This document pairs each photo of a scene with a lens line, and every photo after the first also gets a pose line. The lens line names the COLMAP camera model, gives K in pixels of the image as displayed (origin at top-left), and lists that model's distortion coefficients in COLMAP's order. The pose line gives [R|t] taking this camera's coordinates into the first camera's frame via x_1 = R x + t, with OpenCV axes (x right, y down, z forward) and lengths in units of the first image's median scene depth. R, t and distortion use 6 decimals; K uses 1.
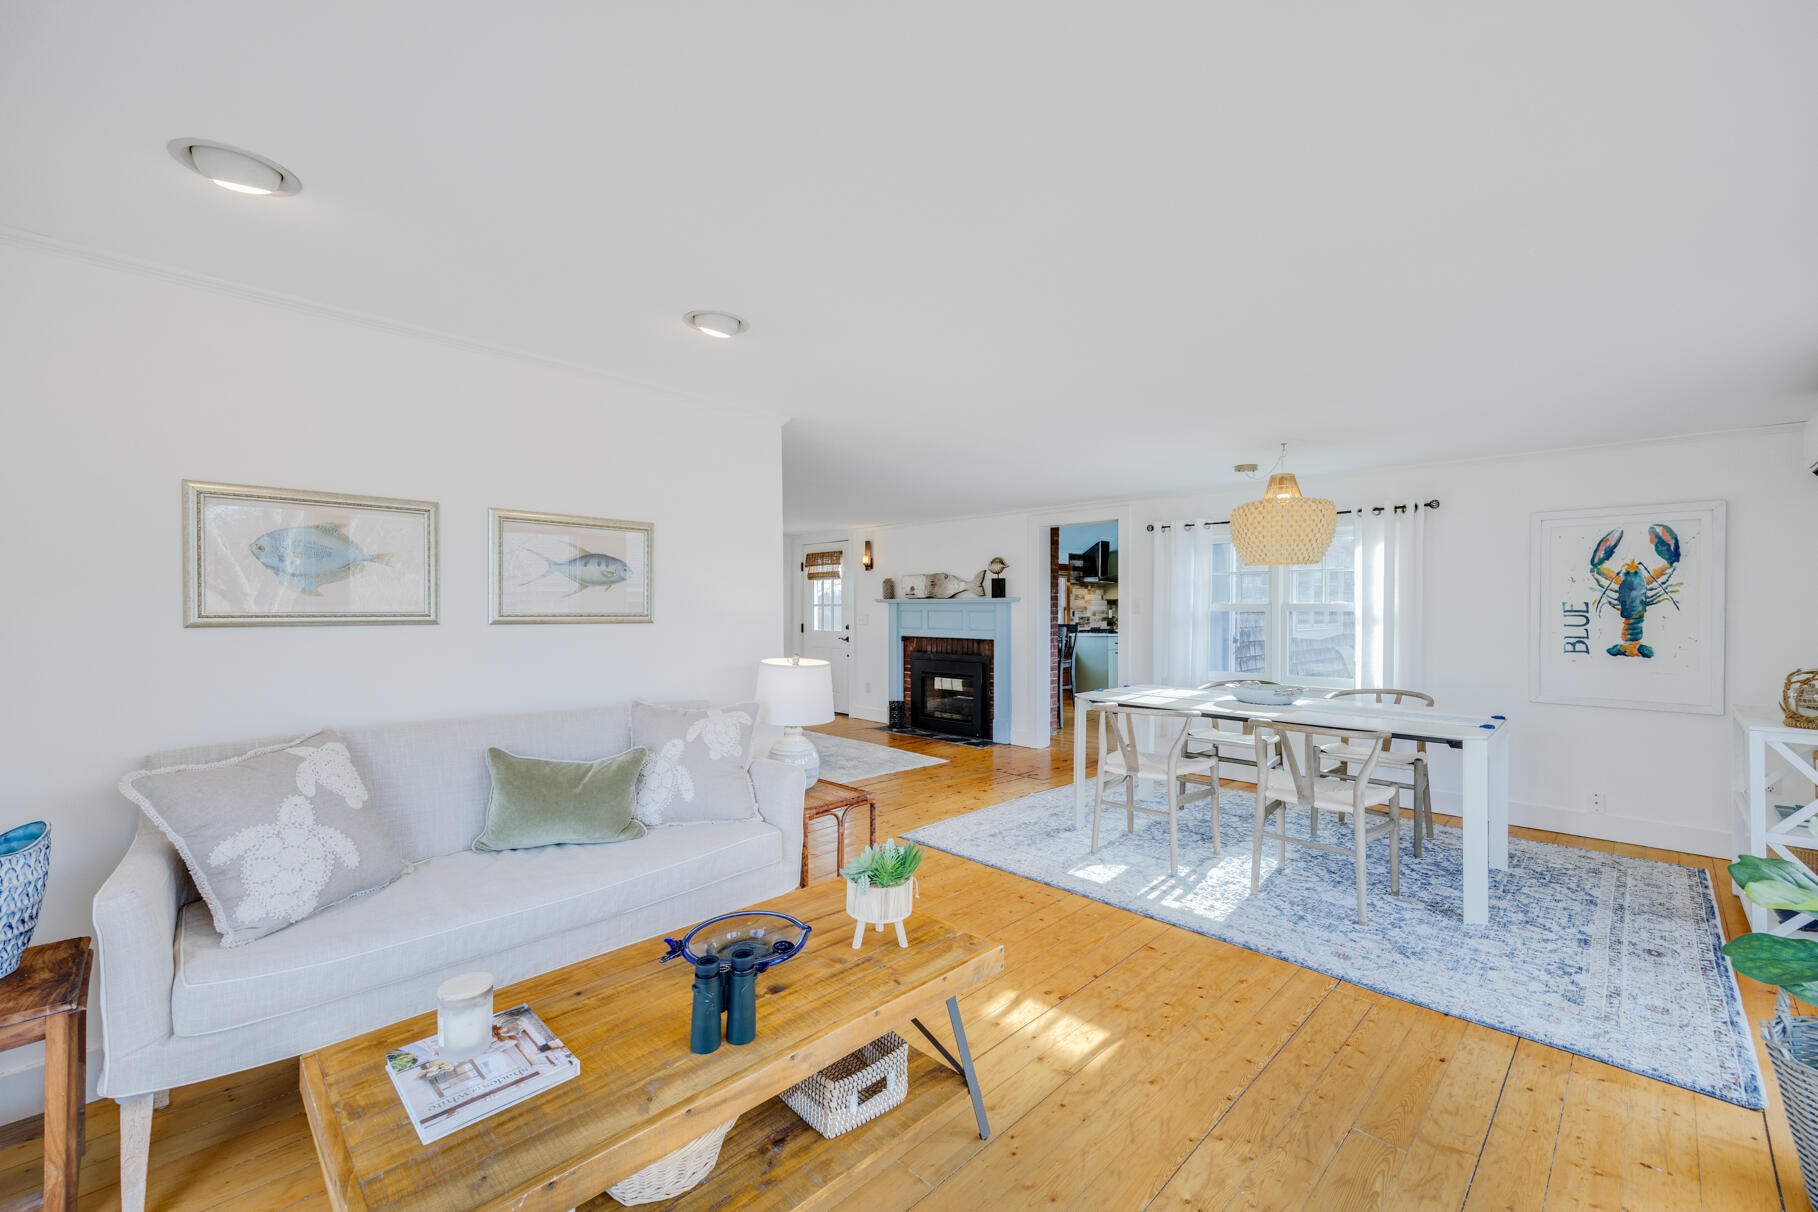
lens RADIAL K [[728.2, 0, 906.6], [0, 728.2, 620.7], [0, 0, 1]] dist [0.001128, -0.000014]
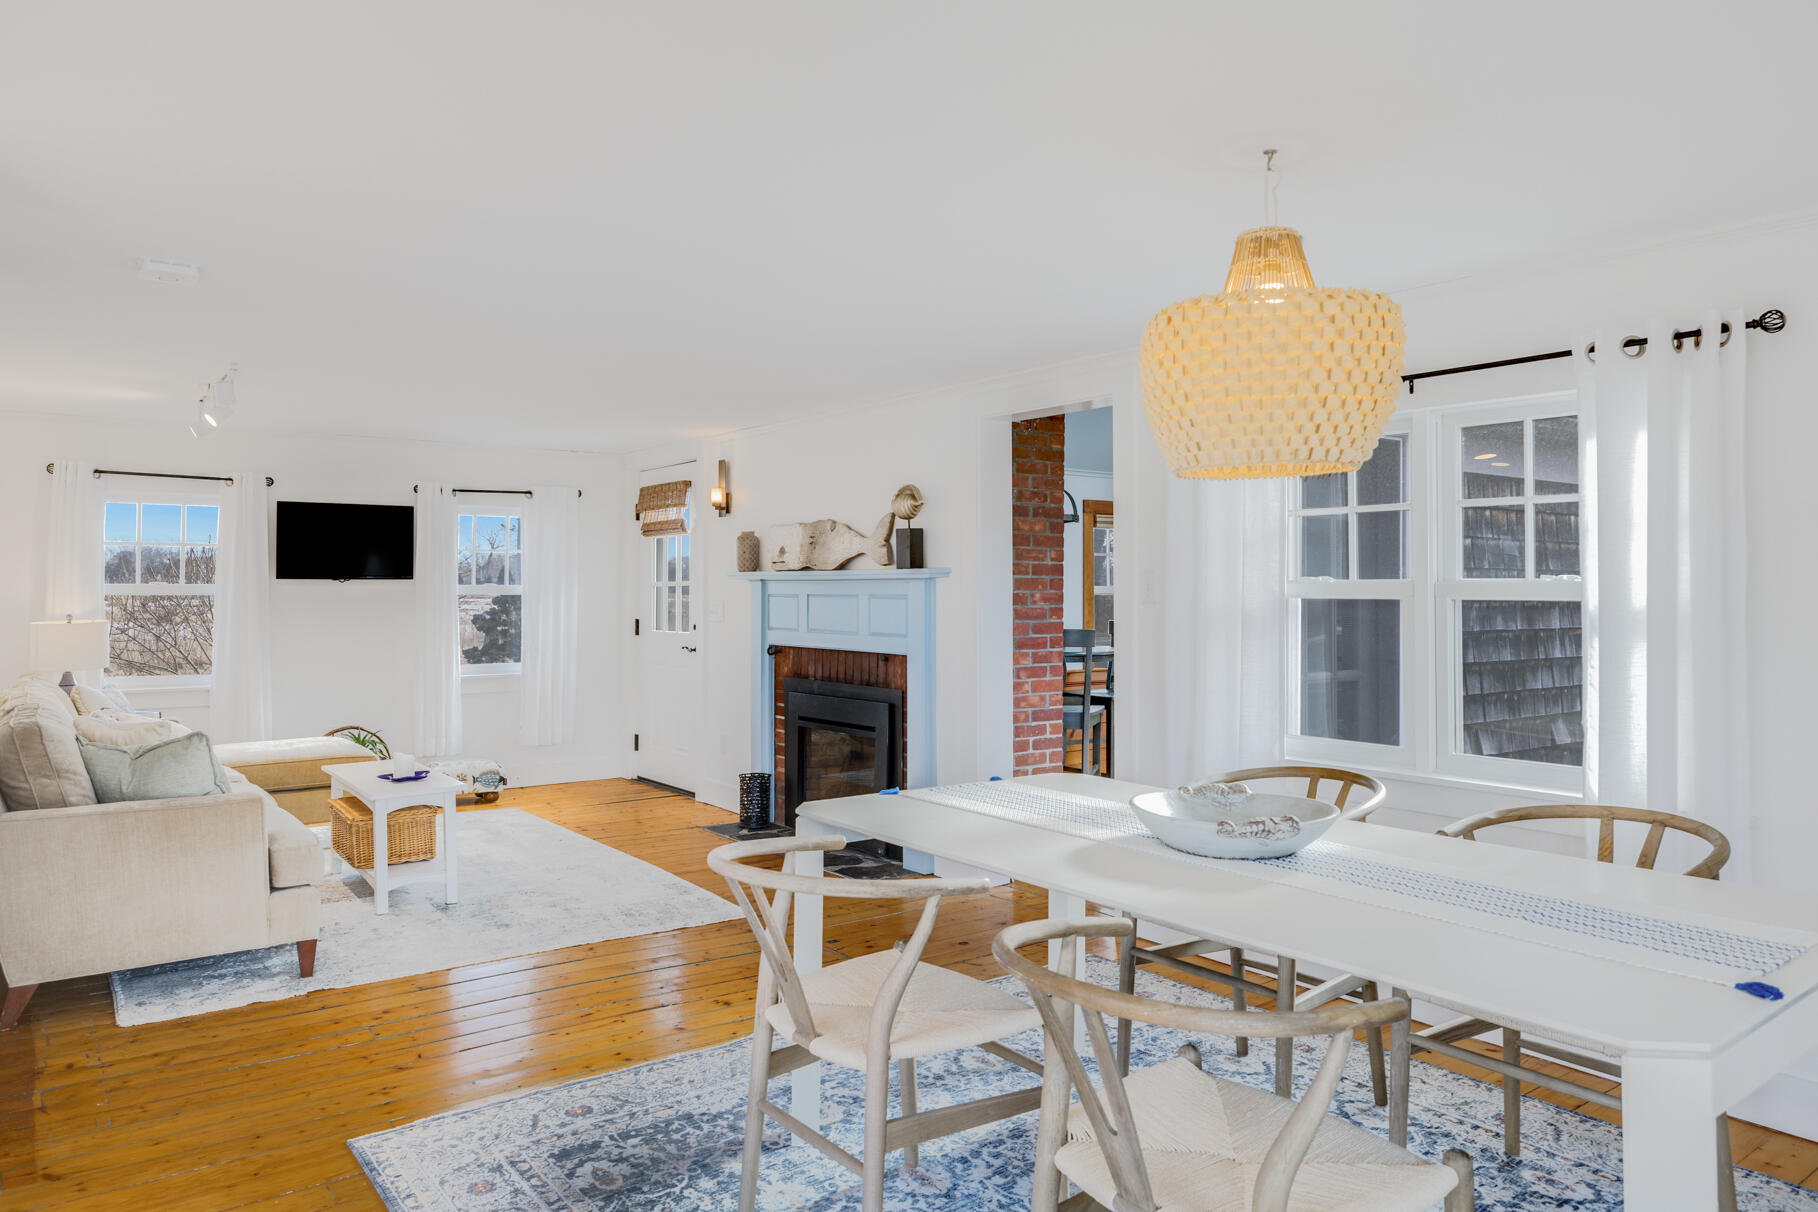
lens RADIAL K [[1204.8, 0, 913.2], [0, 1204.8, 591.4], [0, 0, 1]] dist [-0.011493, 0.000381]
pose [[0.992070, 0.002342, -0.125663, 0.206559], [-0.004159, 0.999891, -0.014199, -0.004786], [0.125616, 0.014609, 0.991971, 0.188307]]
